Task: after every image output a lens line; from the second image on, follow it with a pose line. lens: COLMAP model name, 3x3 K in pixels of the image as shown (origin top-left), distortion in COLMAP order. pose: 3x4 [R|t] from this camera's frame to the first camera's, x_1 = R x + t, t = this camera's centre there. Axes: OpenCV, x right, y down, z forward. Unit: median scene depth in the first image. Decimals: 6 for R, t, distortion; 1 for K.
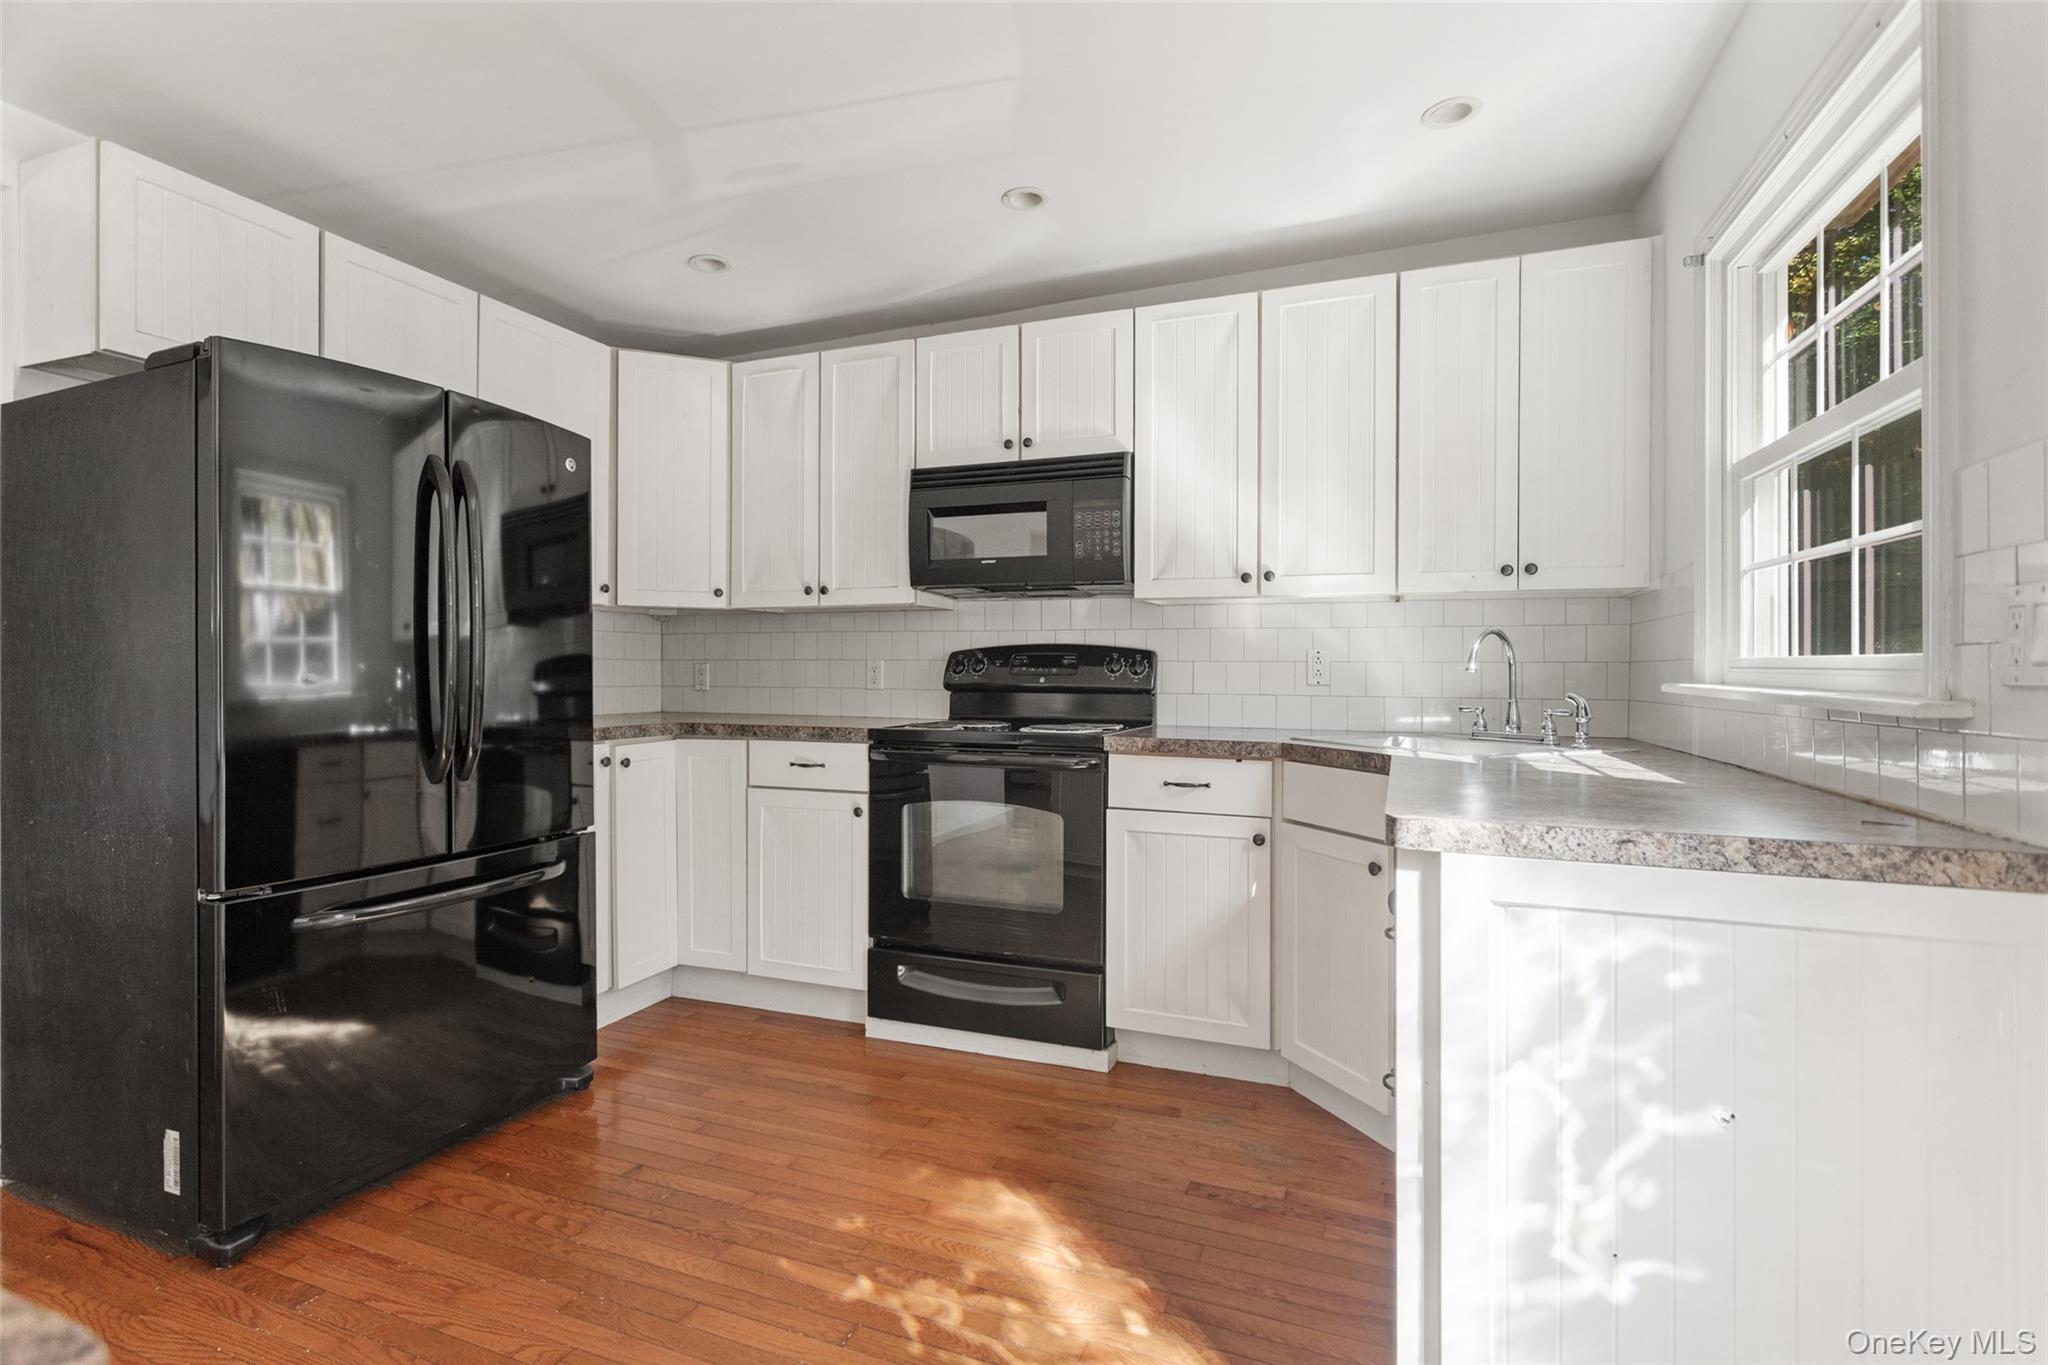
lens RADIAL K [[972.4, 0, 1016.7], [0, 972.4, 662.2], [0, 0, 1]] dist [0.001487, 0.001396]
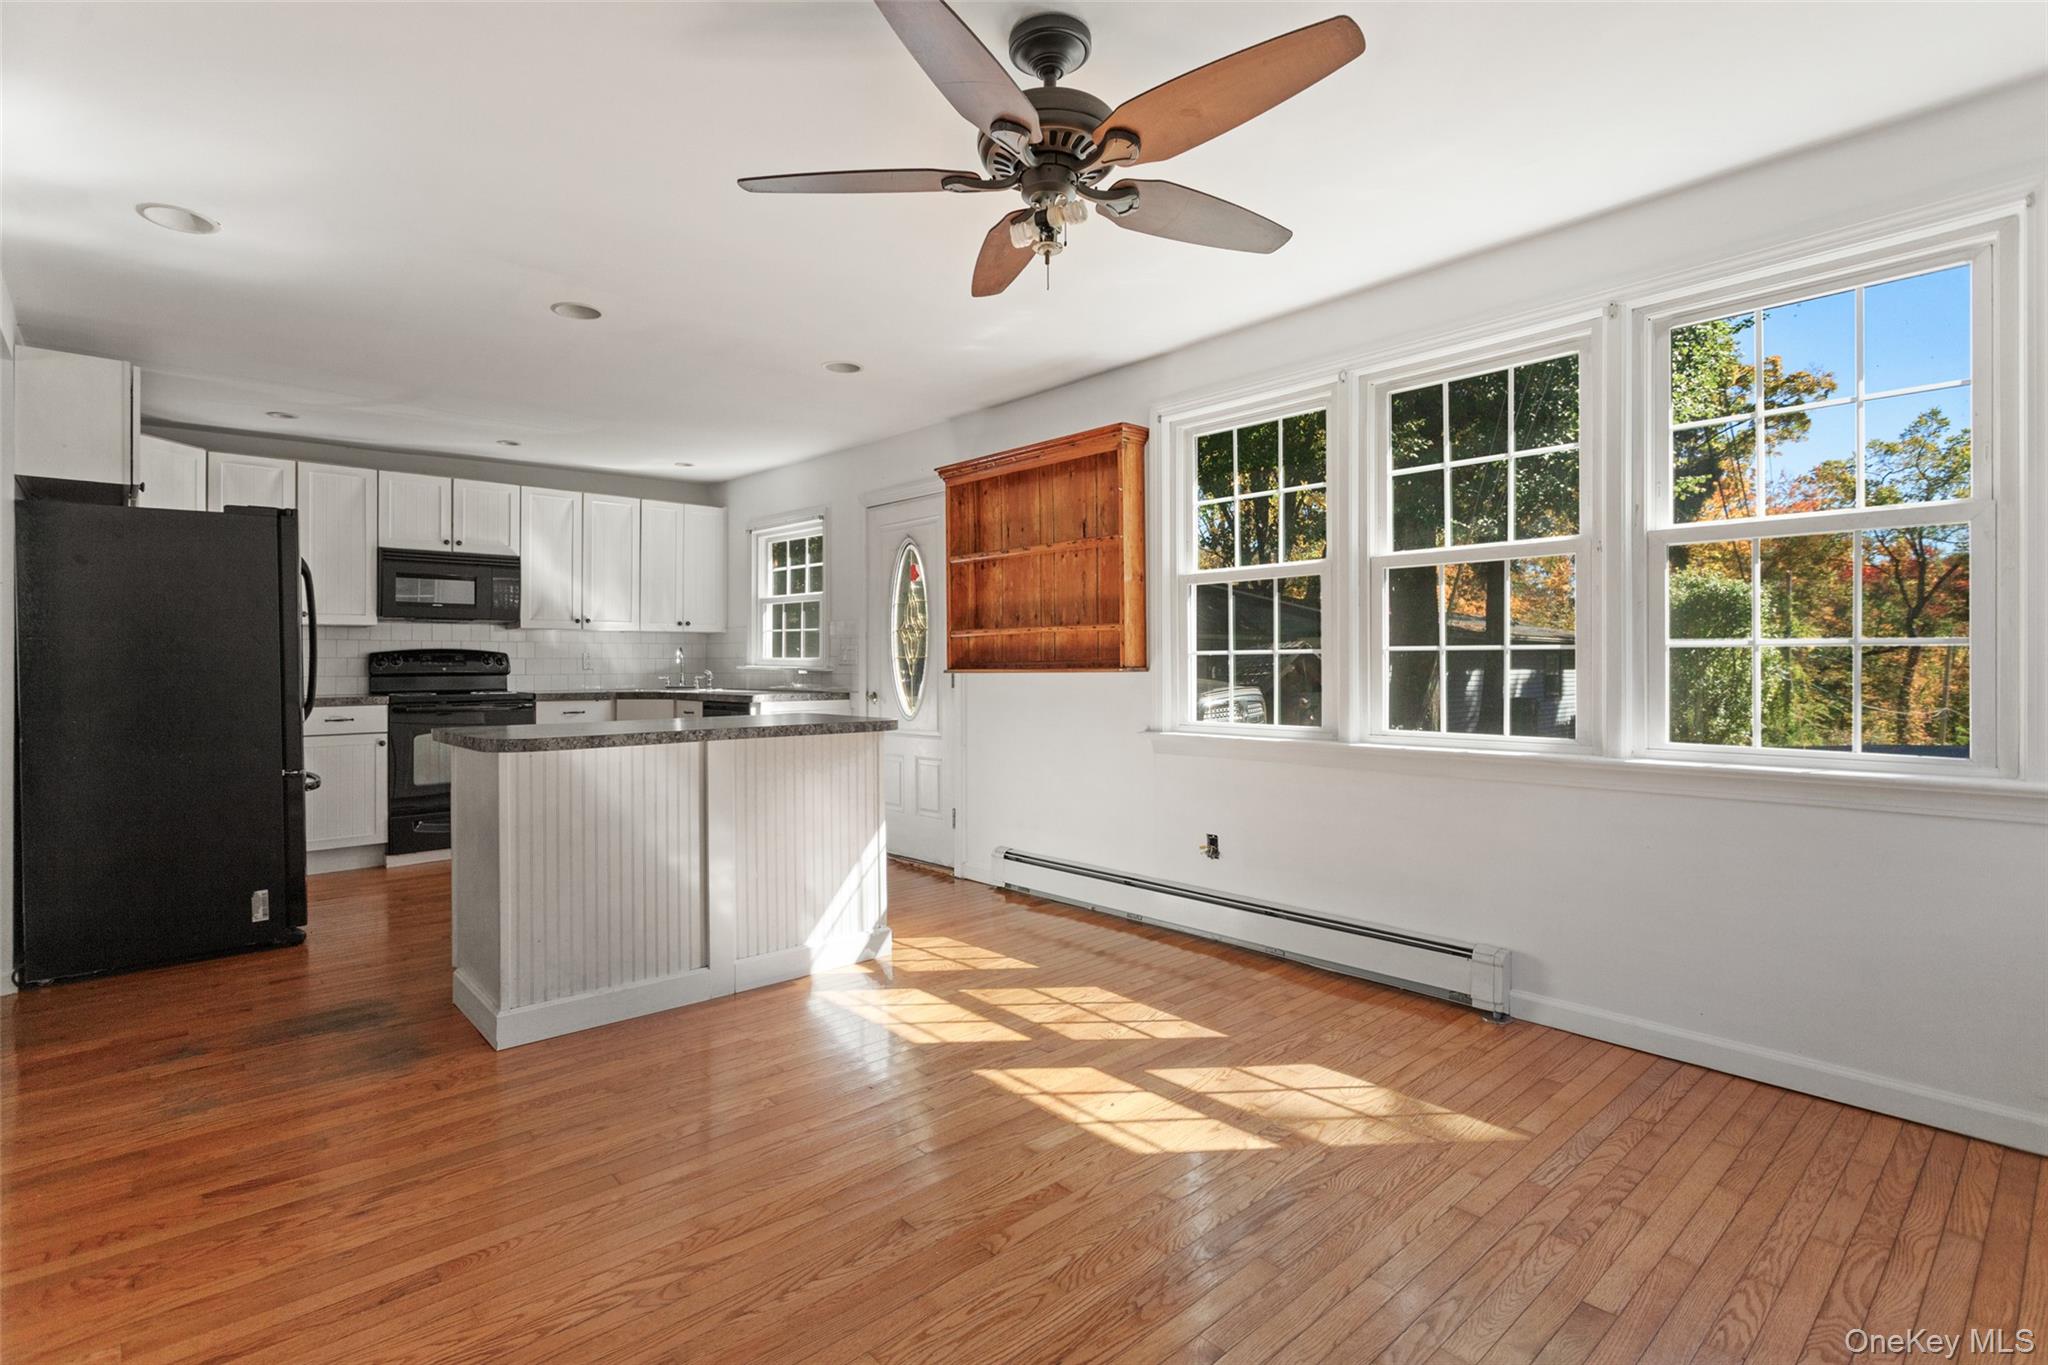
lens RADIAL K [[972.4, 0, 1007.5], [0, 972.4, 657.7], [0, 0, 1]] dist [0.001487, 0.001396]
pose [[0.451839, -0.005342, 0.892083, -1.224797], [-0.002721, 0.999969, 0.007366, -0.020447], [-0.892095, -0.005756, 0.451811, -0.826957]]
